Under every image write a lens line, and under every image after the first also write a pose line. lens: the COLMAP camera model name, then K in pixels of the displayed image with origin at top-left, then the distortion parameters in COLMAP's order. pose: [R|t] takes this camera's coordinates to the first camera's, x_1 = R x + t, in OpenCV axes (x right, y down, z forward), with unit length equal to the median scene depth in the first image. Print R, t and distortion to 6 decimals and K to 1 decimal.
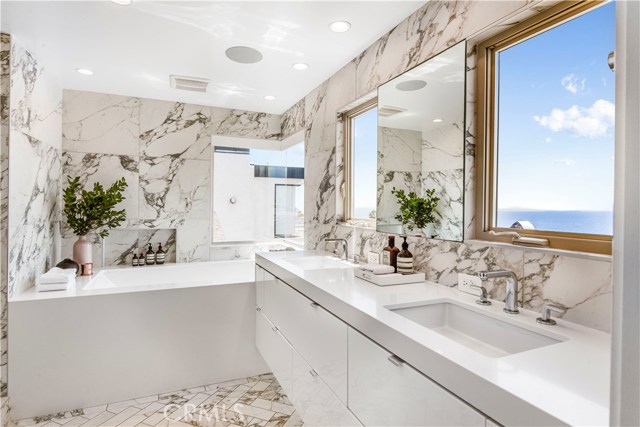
lens RADIAL K [[351.0, 0, 344.3], [0, 351.0, 207.4], [0, 0, 1]] dist [0.009680, -0.007416]
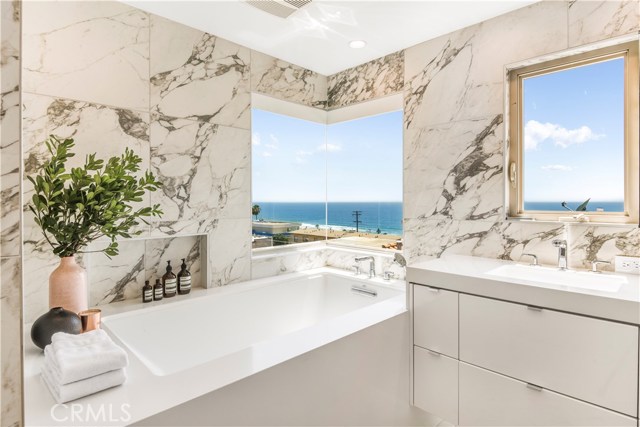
lens RADIAL K [[348.1, 0, 362.8], [0, 348.1, 203.3], [0, 0, 1]] dist [0.012540, -0.014474]
pose [[0.939636, -0.013643, 0.341904, -0.441851], [0.011858, 0.999903, 0.007310, 0.003360], [-0.341970, -0.002815, 0.939707, 0.328966]]
